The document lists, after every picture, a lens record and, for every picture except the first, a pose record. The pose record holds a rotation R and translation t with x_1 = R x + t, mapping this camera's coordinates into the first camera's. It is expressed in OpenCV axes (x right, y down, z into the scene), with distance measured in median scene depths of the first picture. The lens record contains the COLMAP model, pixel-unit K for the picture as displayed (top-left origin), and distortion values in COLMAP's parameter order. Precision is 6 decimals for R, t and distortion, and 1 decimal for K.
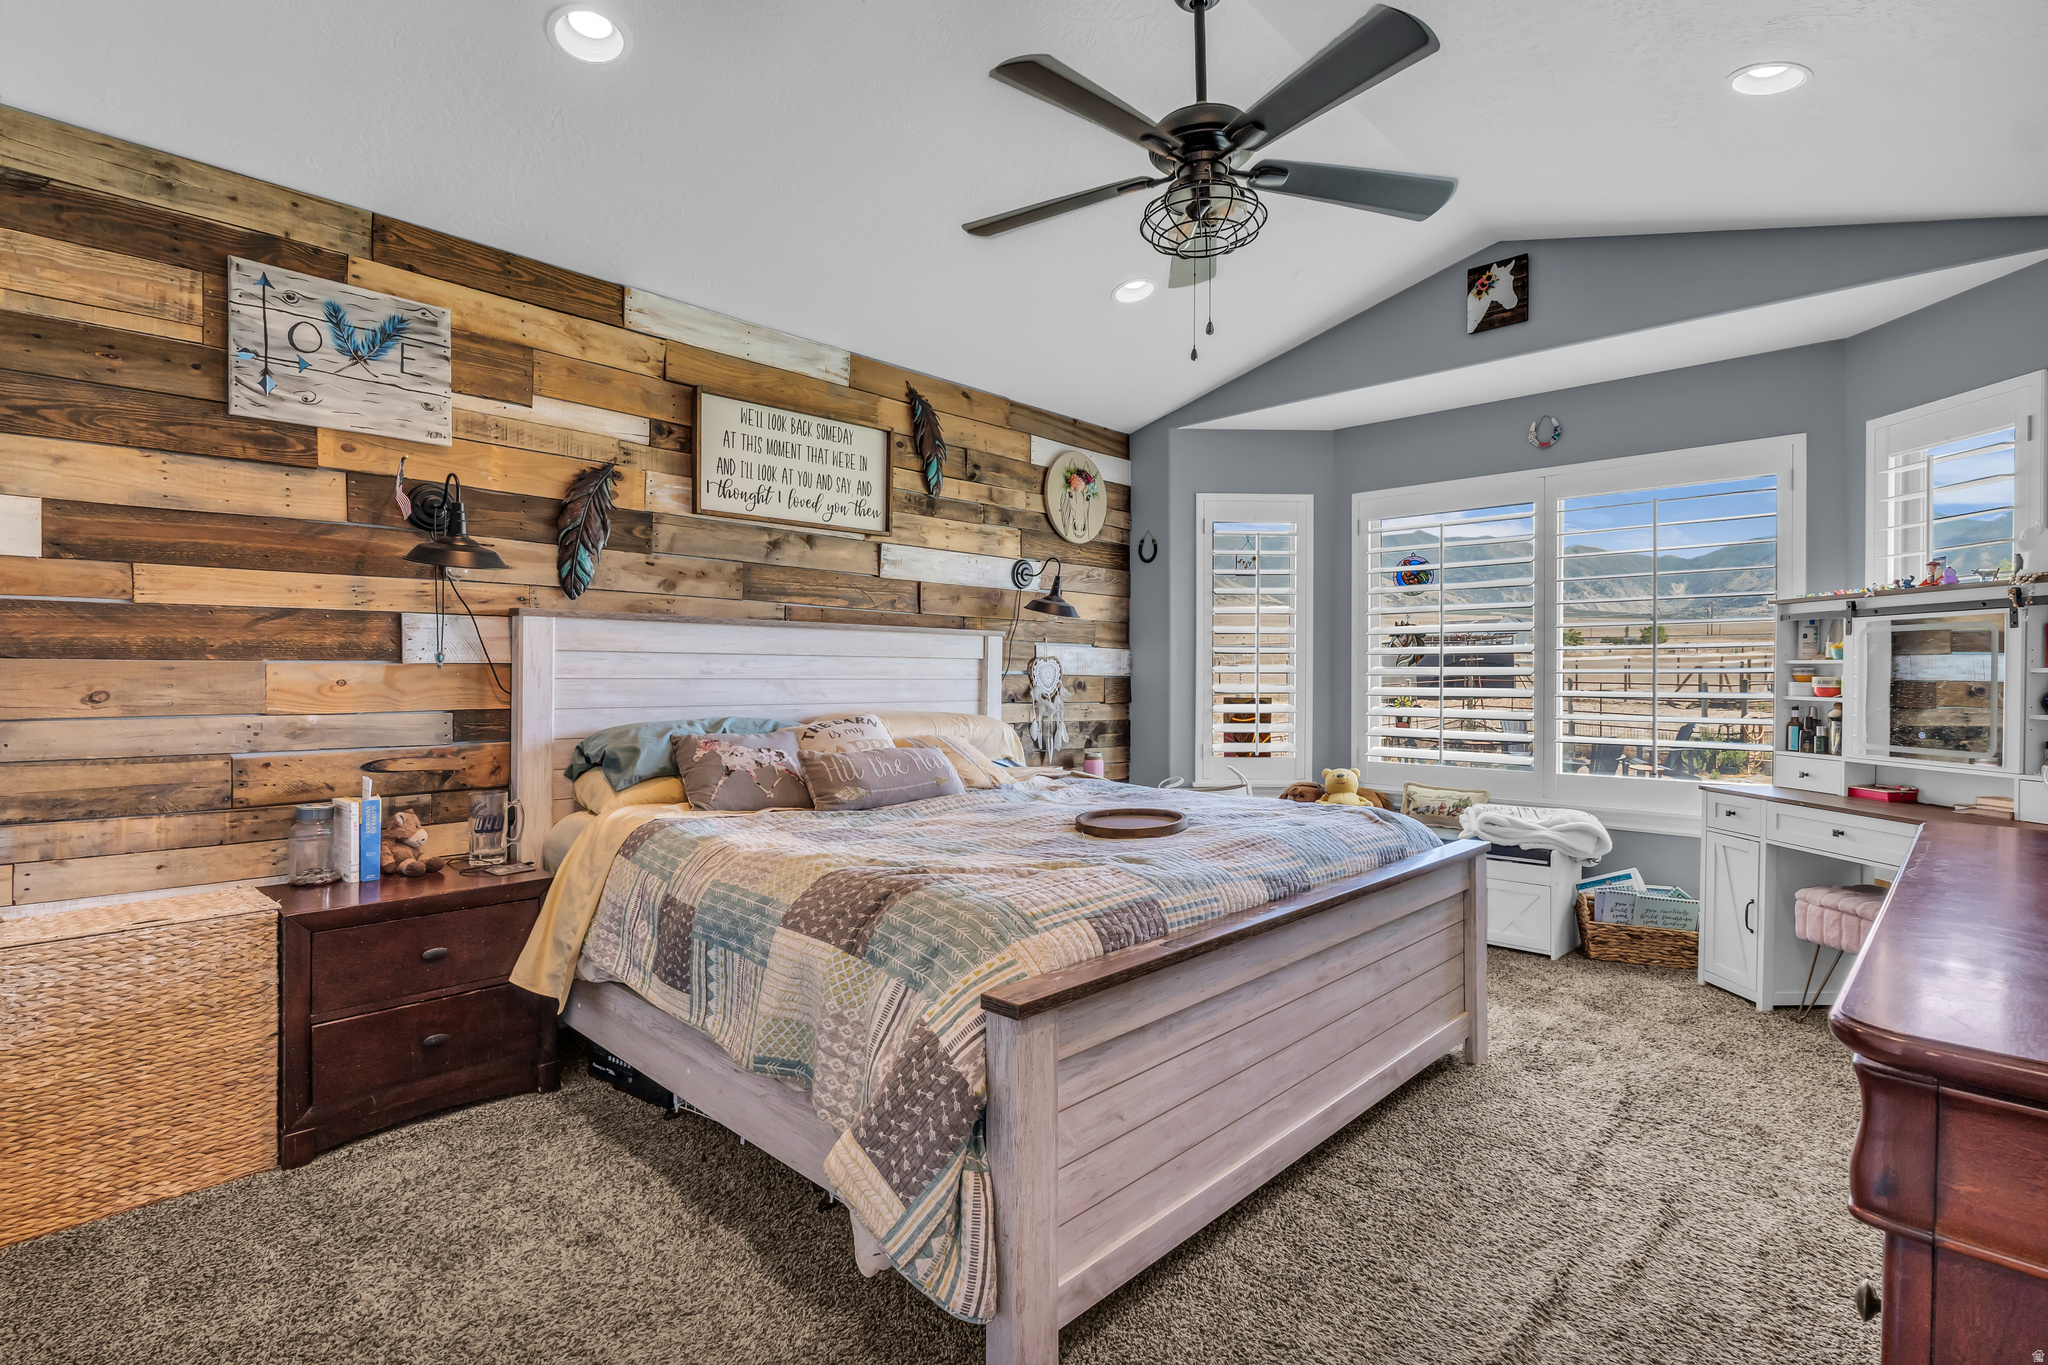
lens RADIAL K [[993.2, 0, 1041.0], [0, 993.2, 681.1], [0, 0, 1]] dist [0.000934, 0.001184]
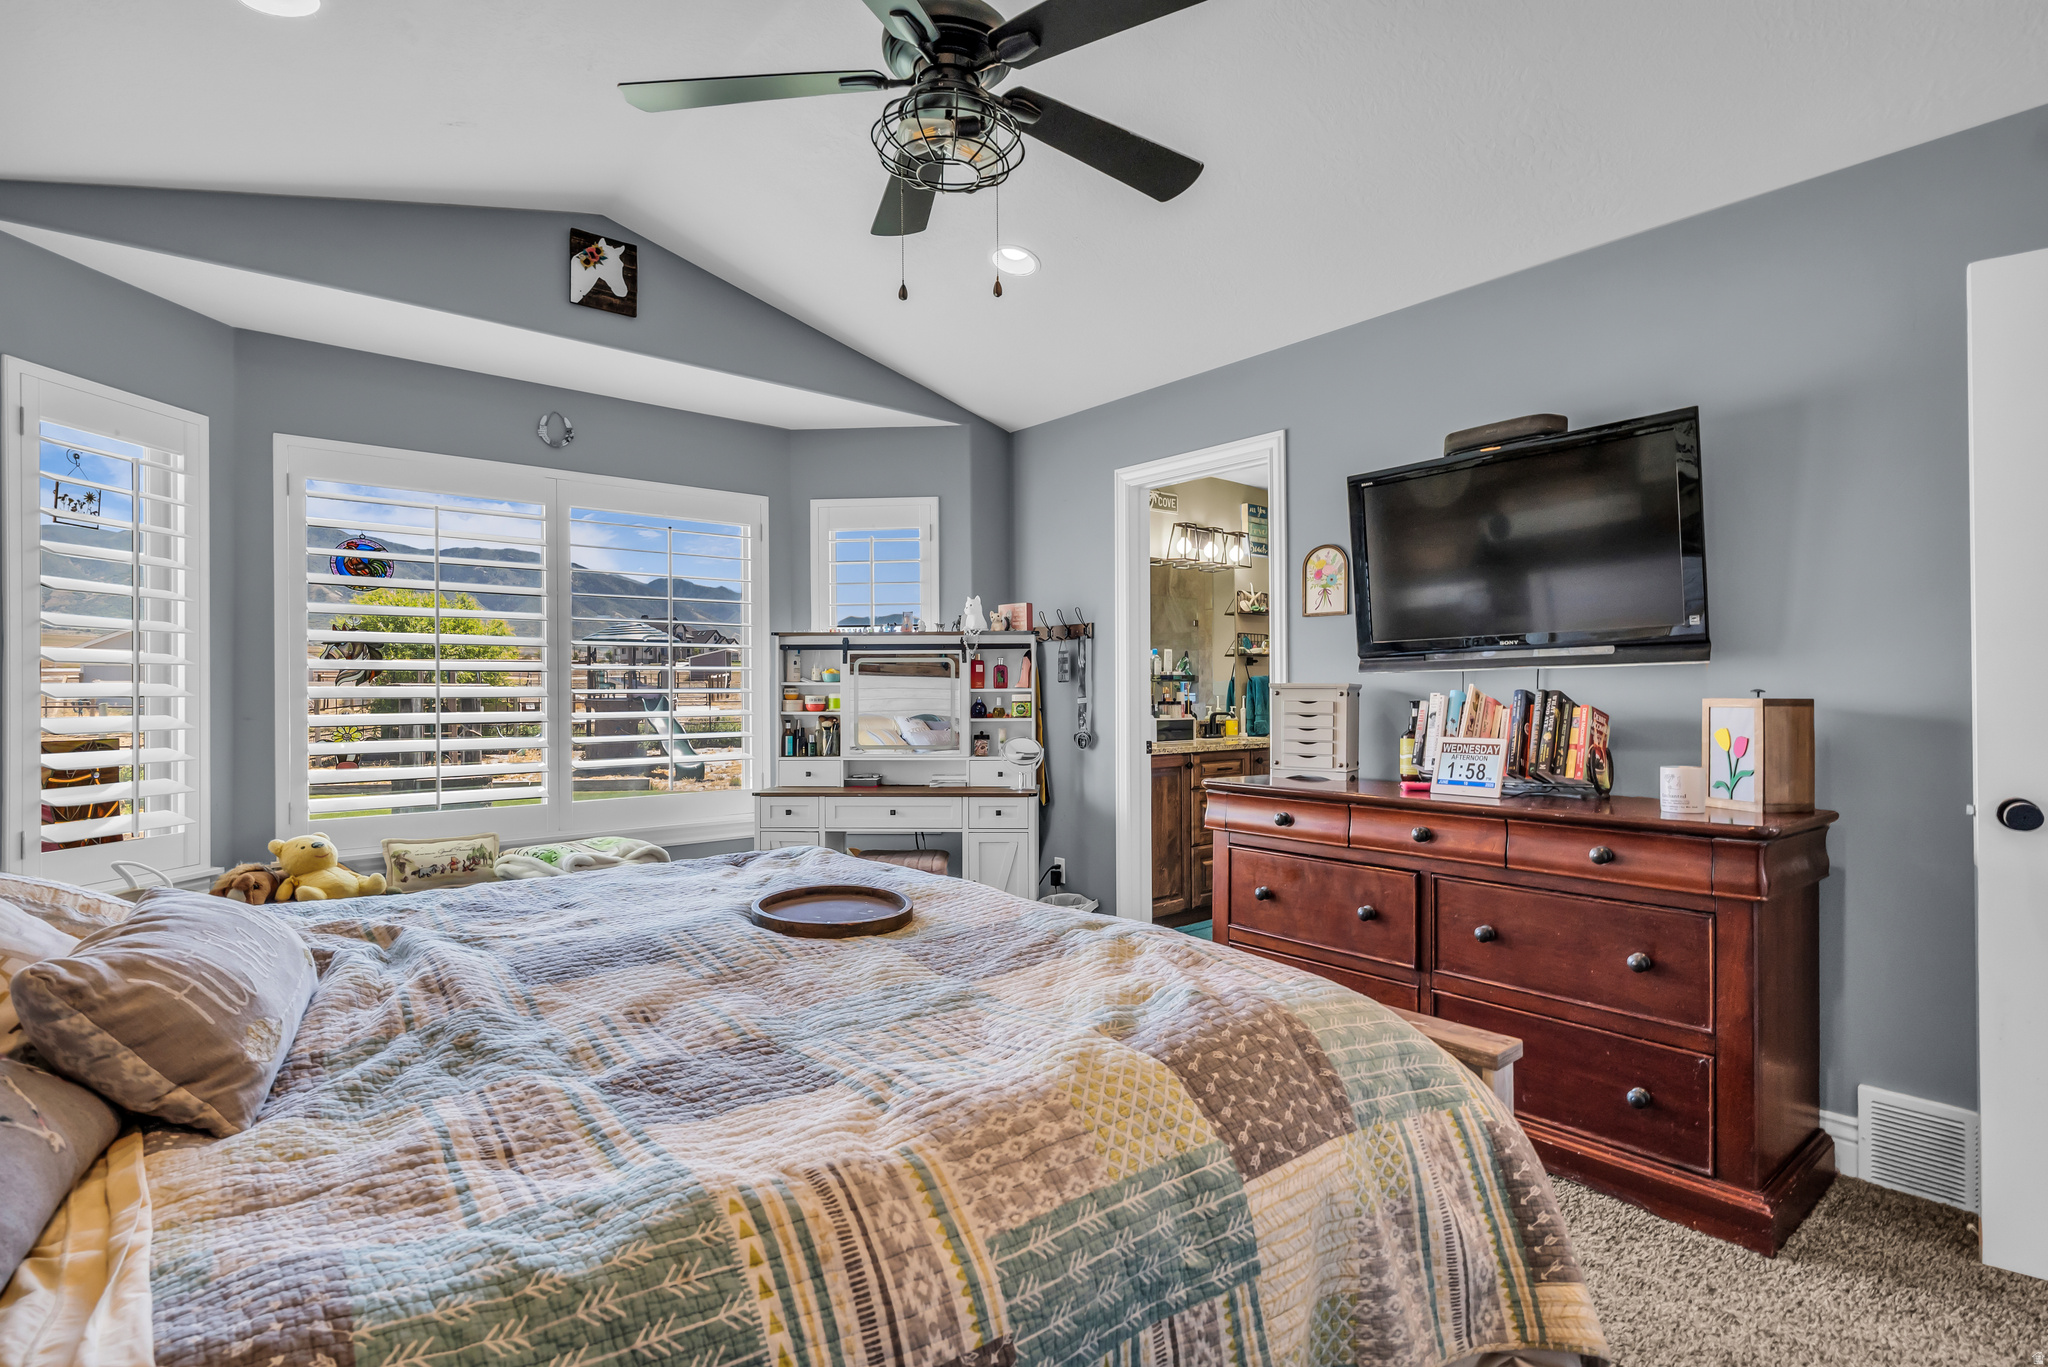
lens RADIAL K [[993.2, 0, 1036.4], [0, 993.2, 689.5], [0, 0, 1]] dist [0.000934, 0.001184]
pose [[0.101782, -0.001719, 0.994805, -0.391235], [0.012893, 0.999917, 0.000409, -0.007656], [-0.994723, 0.012785, 0.101795, 0.517211]]
